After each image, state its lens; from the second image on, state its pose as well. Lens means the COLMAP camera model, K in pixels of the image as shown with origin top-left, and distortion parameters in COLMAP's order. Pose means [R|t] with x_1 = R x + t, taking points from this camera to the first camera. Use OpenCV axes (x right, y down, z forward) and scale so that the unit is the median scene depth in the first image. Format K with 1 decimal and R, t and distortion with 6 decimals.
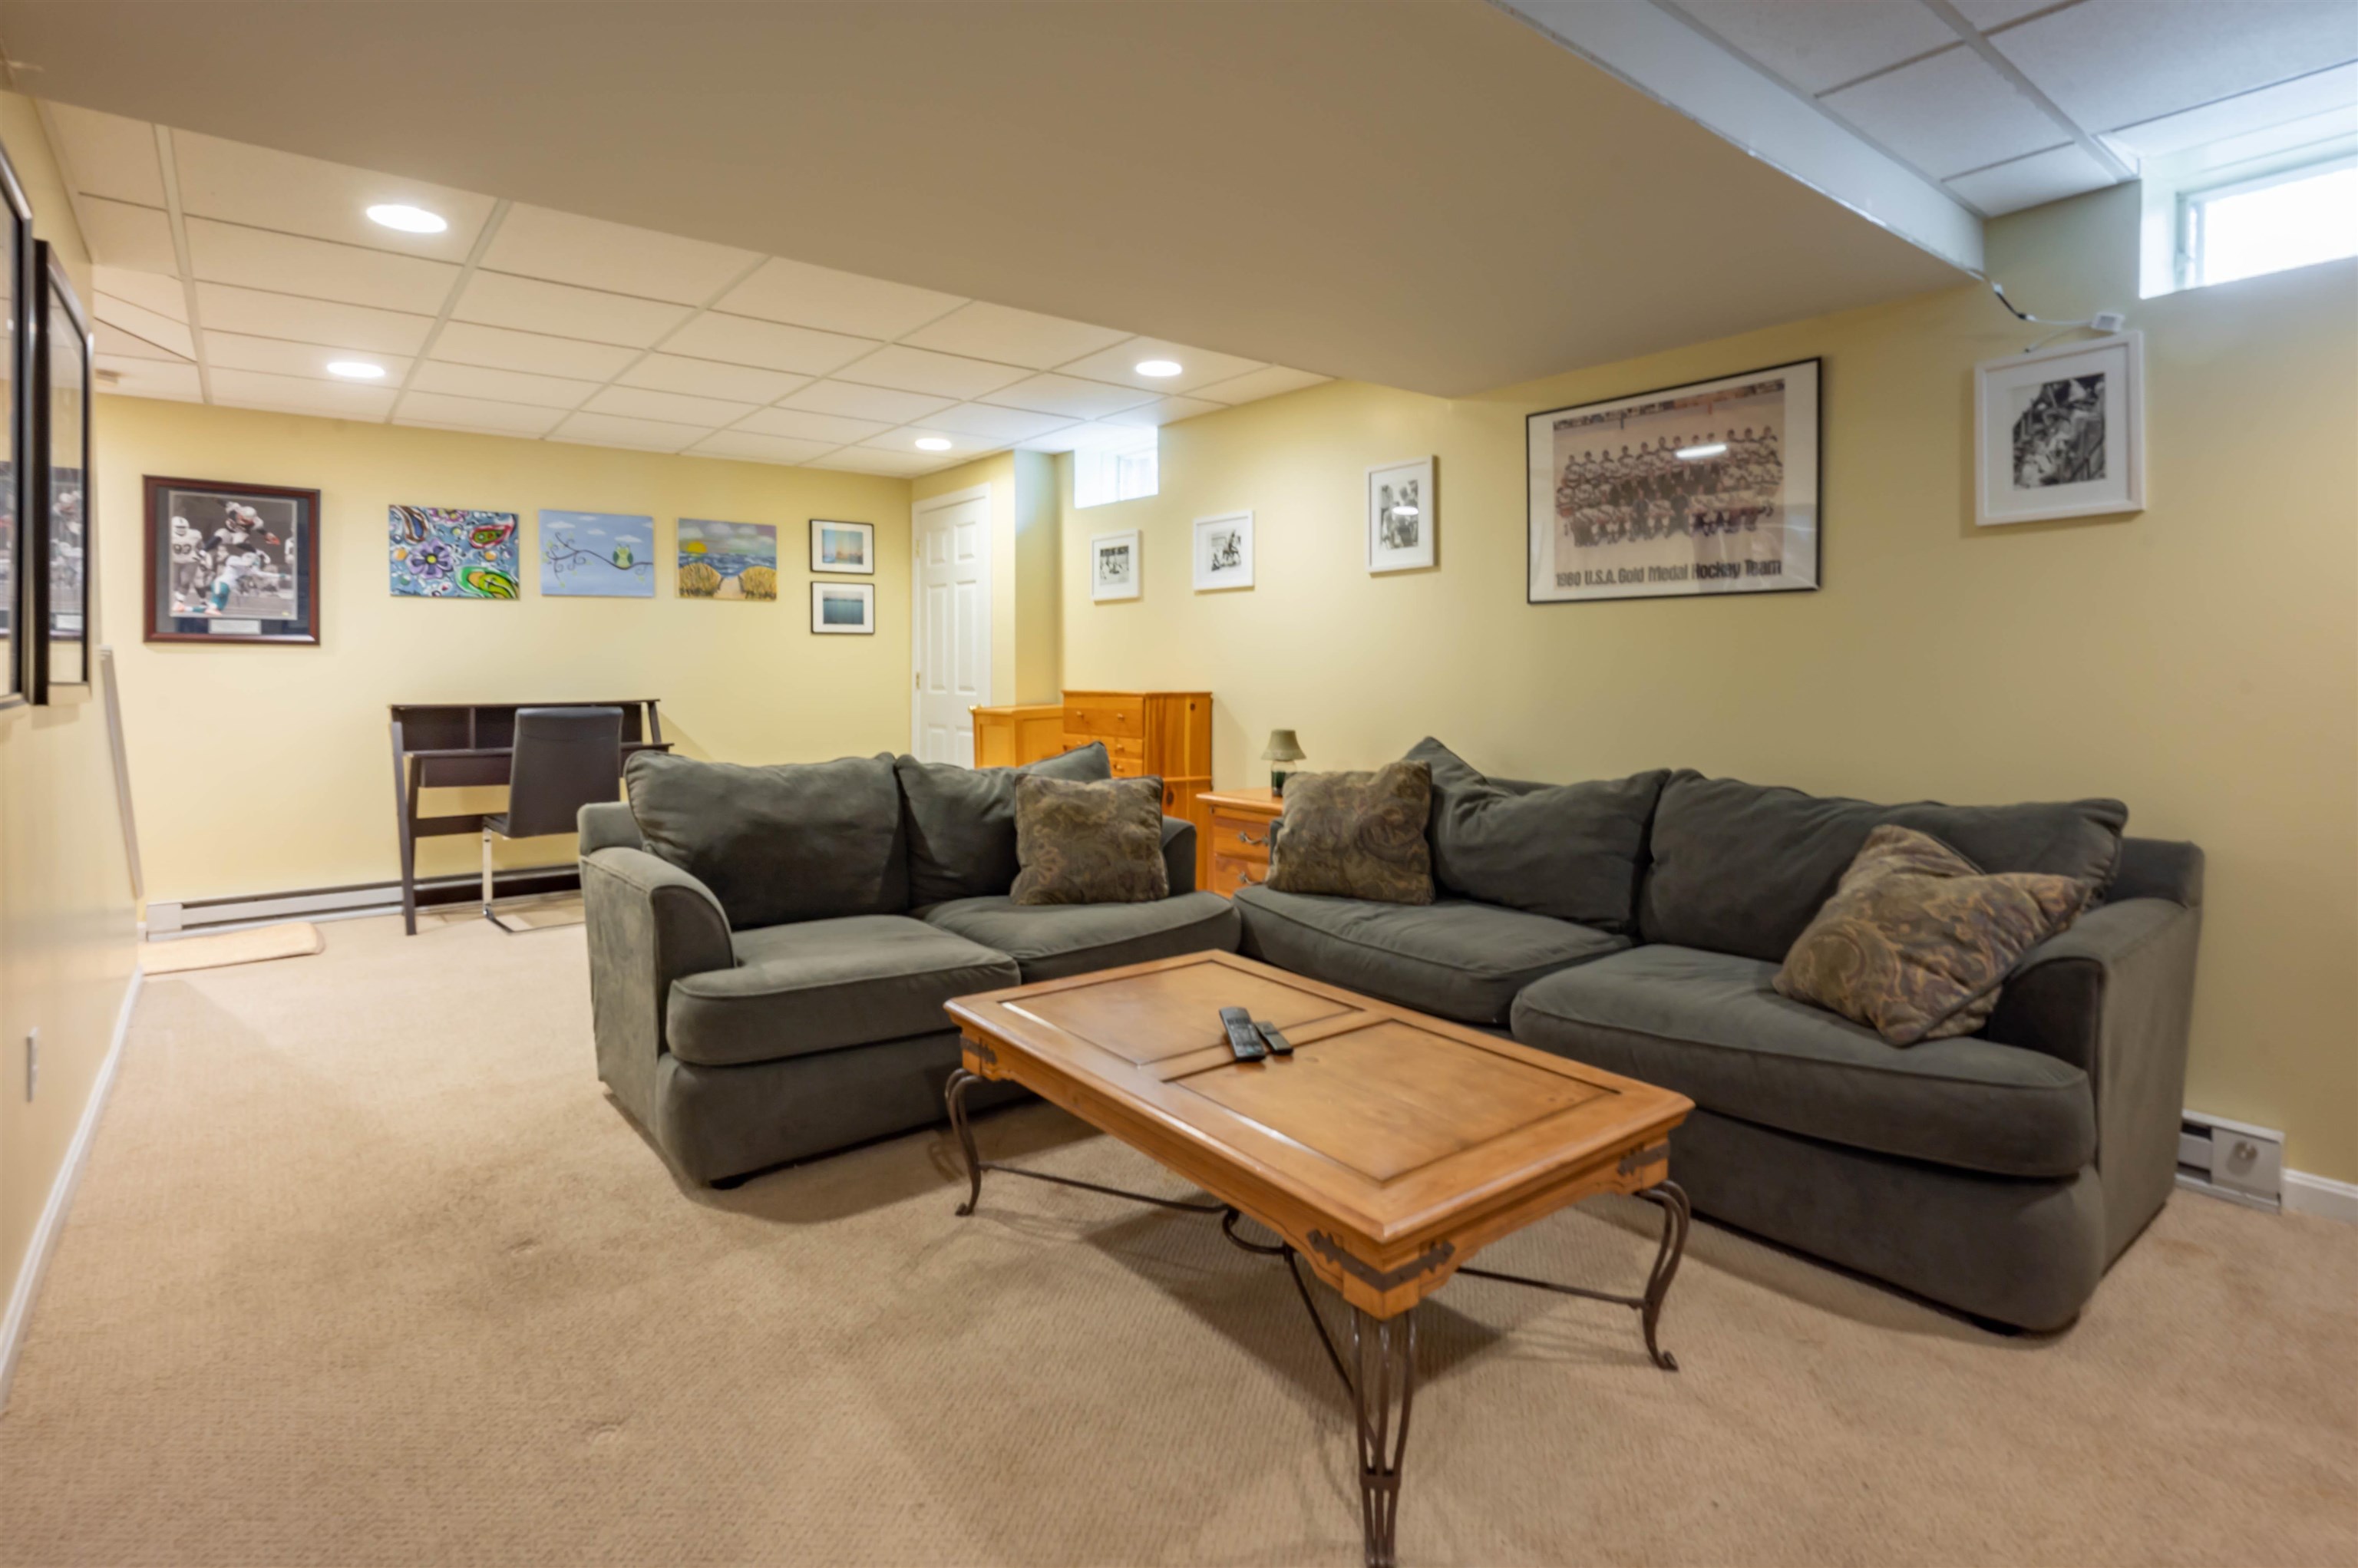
lens RADIAL K [[1173.4, 0, 1178.6], [0, 1173.4, 776.8], [0, 0, 1]] dist [0.000066, 0.000311]
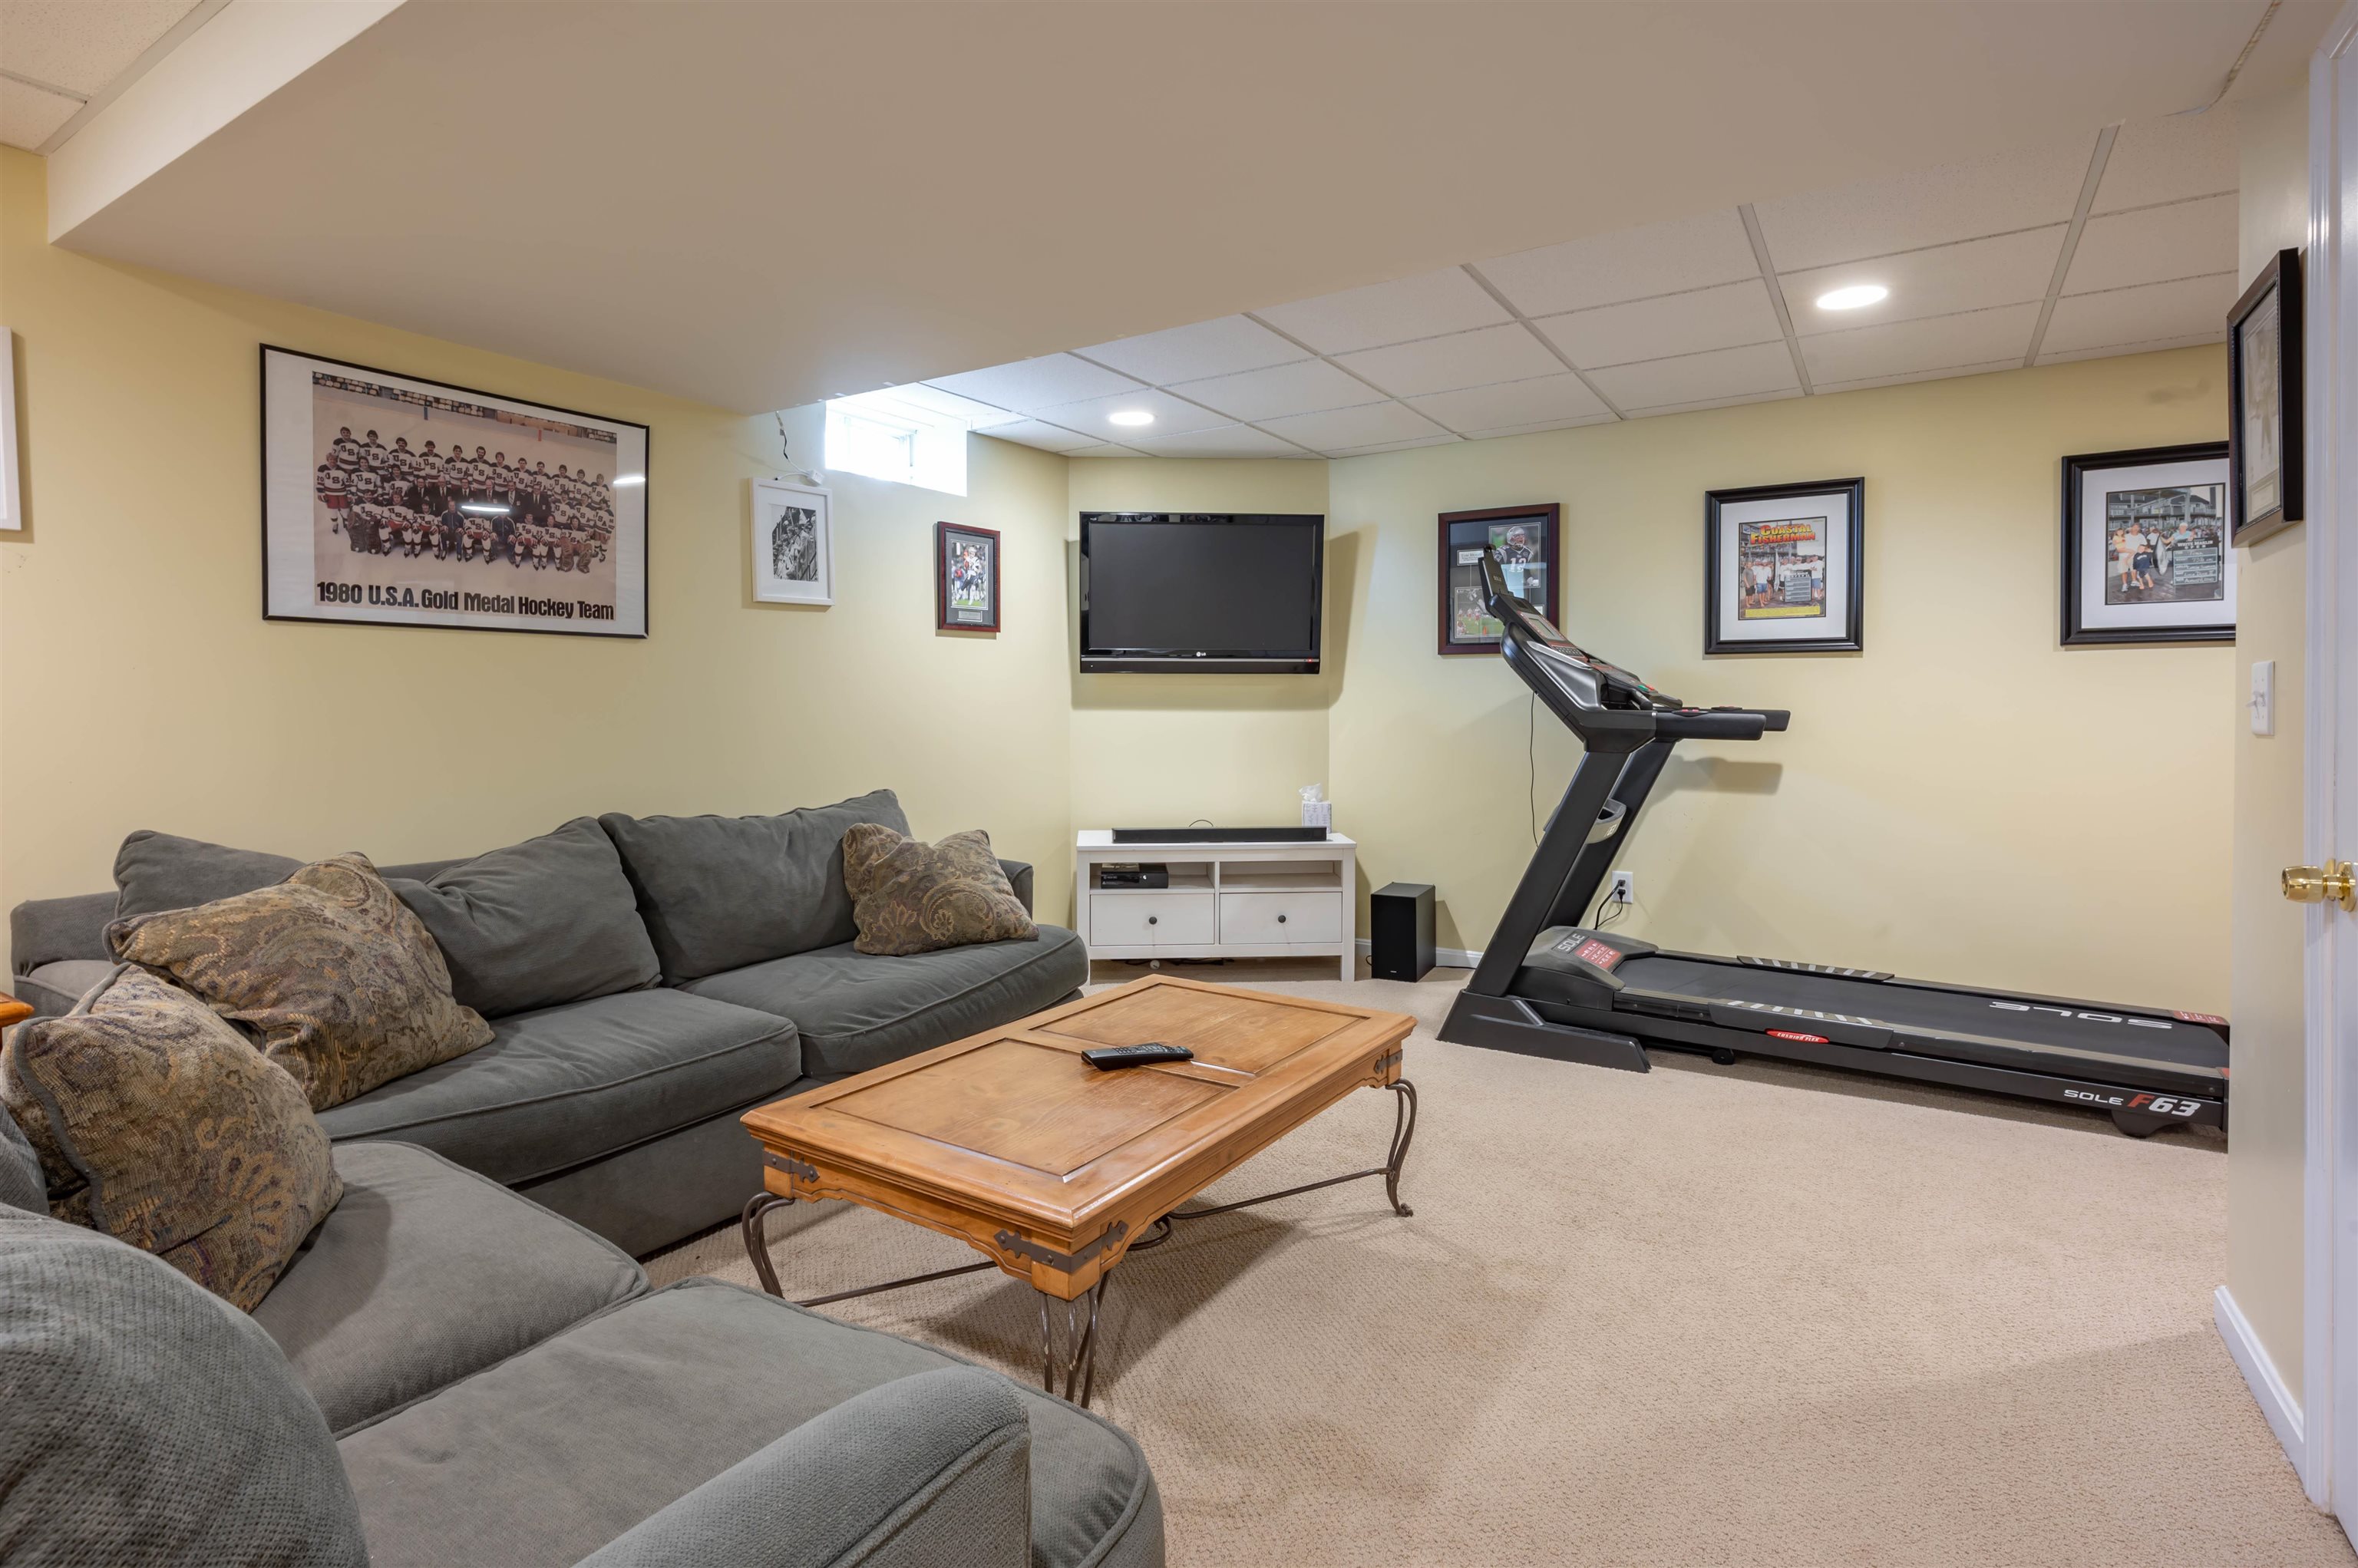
lens RADIAL K [[1173.4, 0, 1175.3], [0, 1173.4, 716.1], [0, 0, 1]] dist [0.000066, 0.000311]
pose [[-0.333570, -0.019069, 0.942533, -0.578300], [0.082649, 0.995354, 0.049388, -0.091837], [-0.939095, 0.094374, -0.330444, 0.822950]]
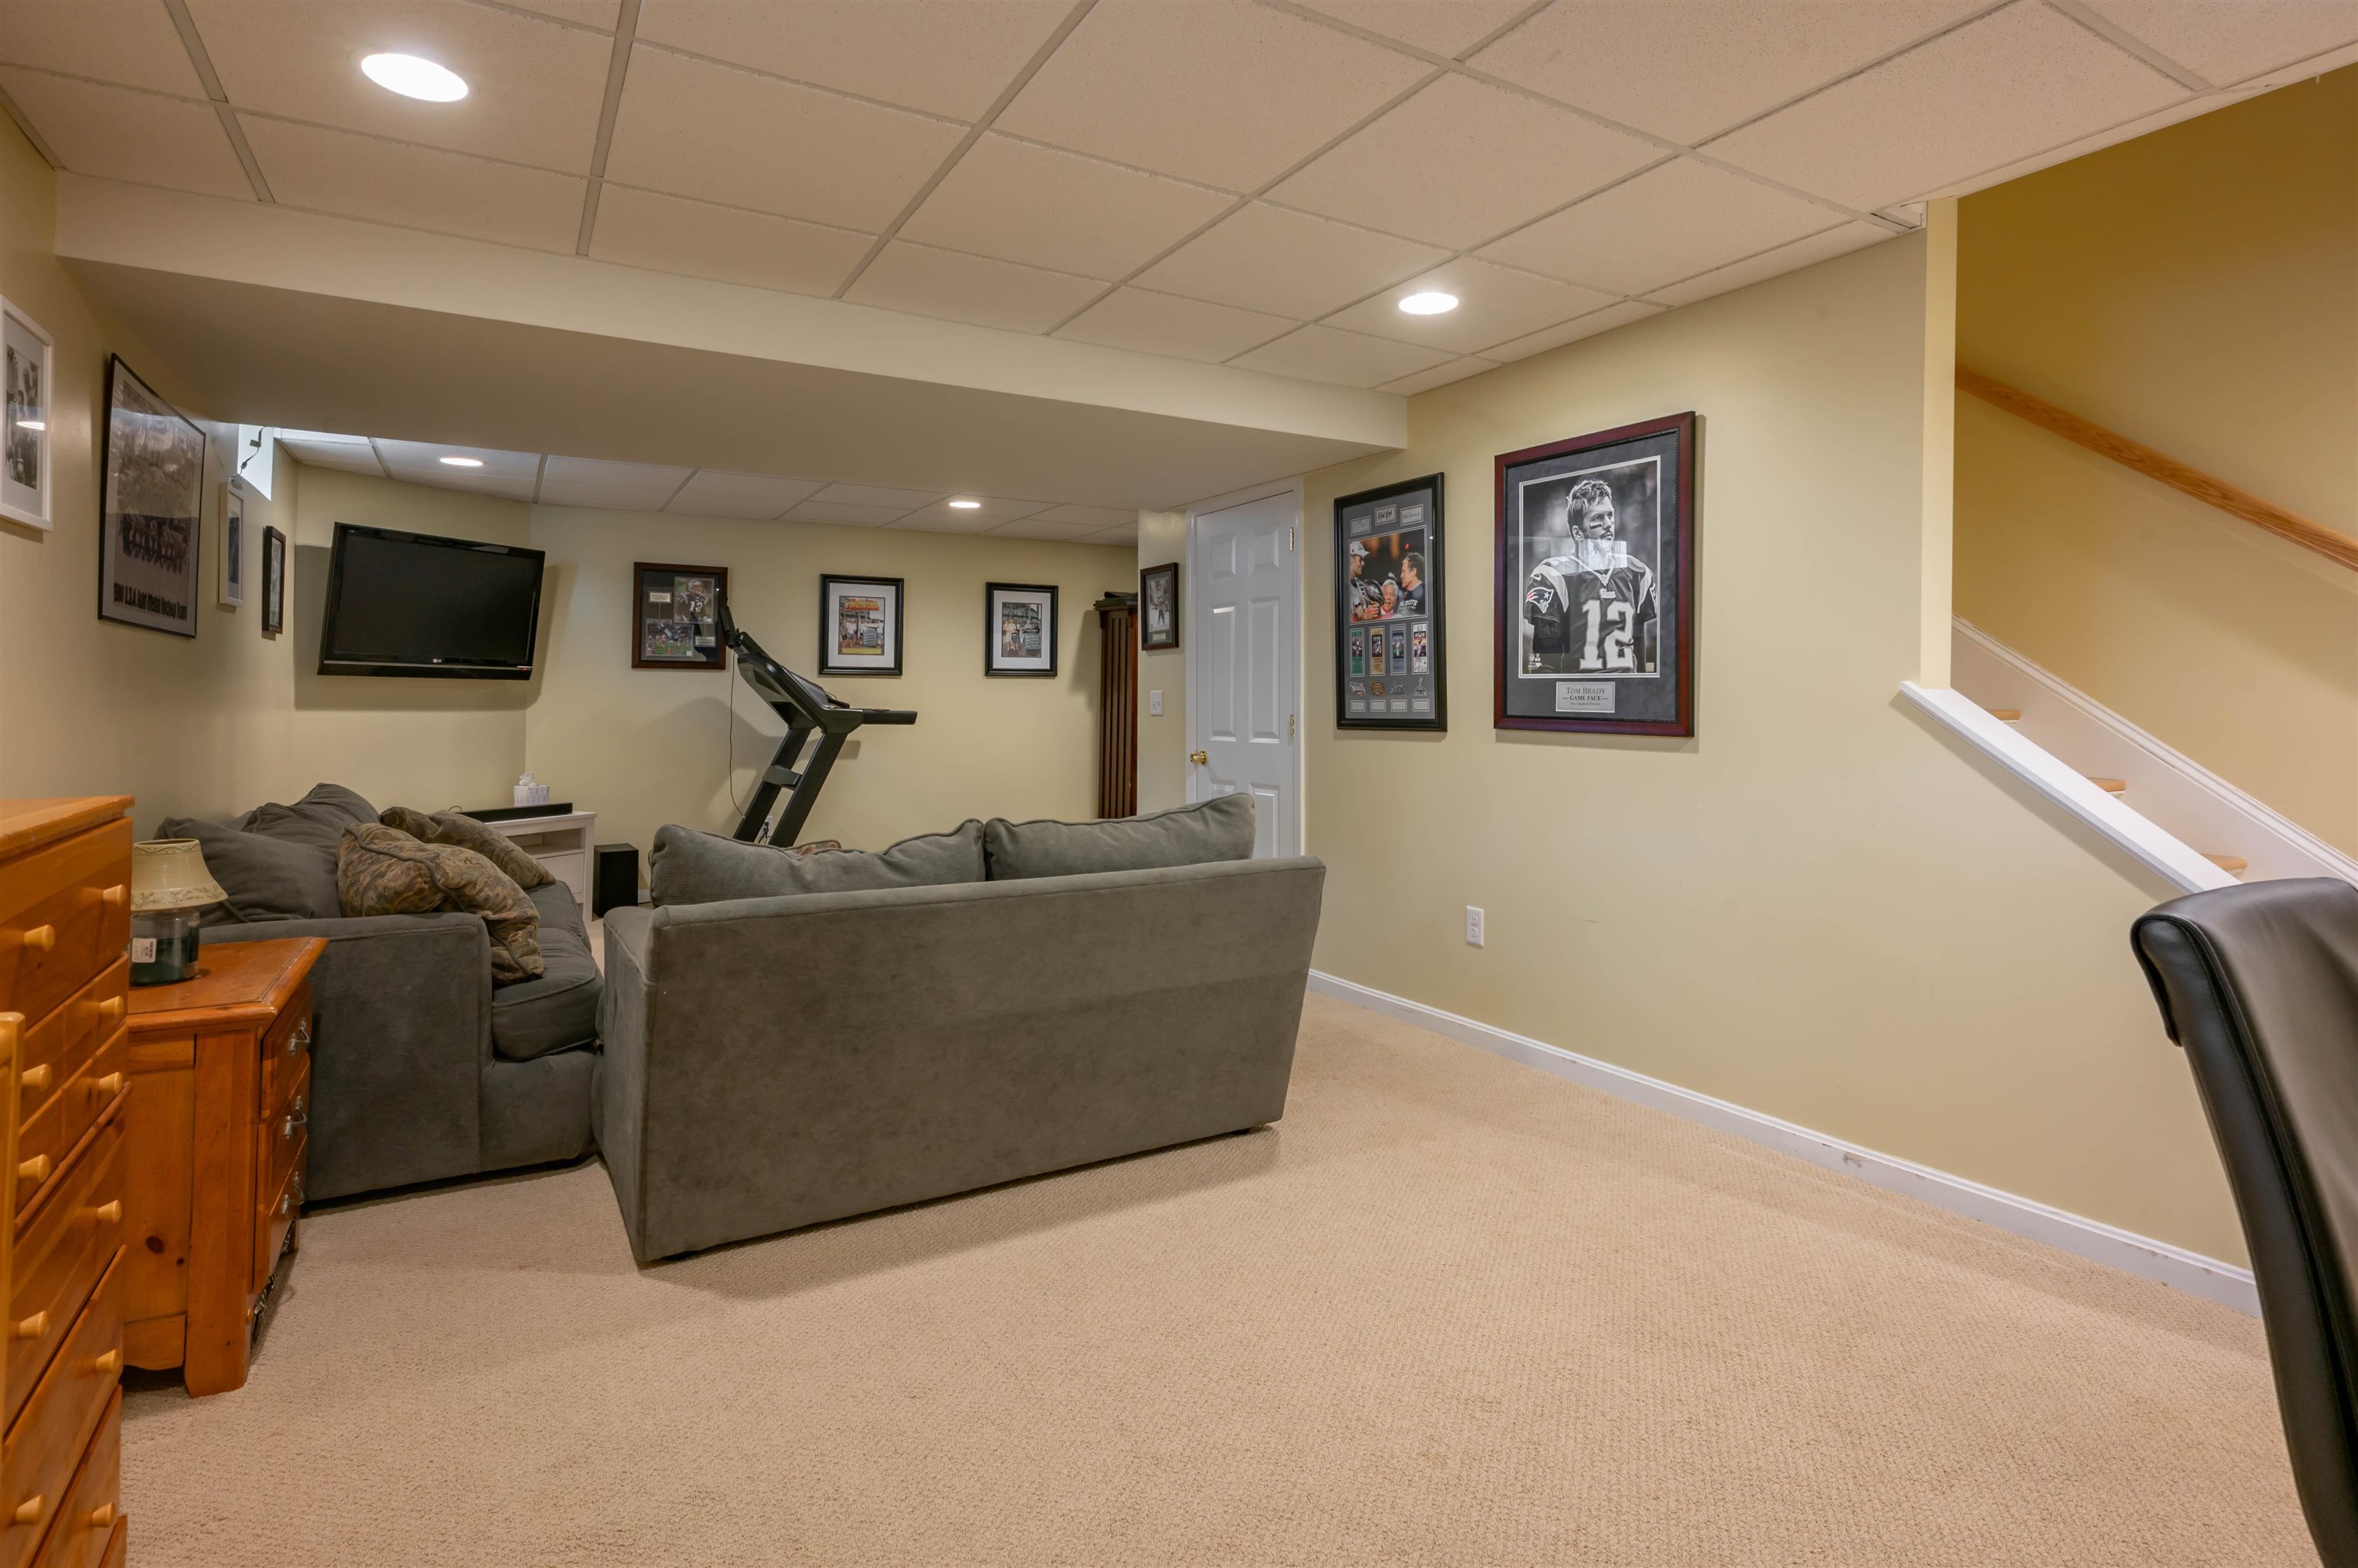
lens RADIAL K [[1173.4, 0, 1148.4], [0, 1173.4, 695.7], [0, 0, 1]] dist [0.000066, 0.000311]
pose [[-0.989108, -0.008856, 0.146922, -0.443372], [0.003248, 0.996632, 0.081939, -0.174571], [-0.147153, 0.081523, -0.985748, 1.761793]]
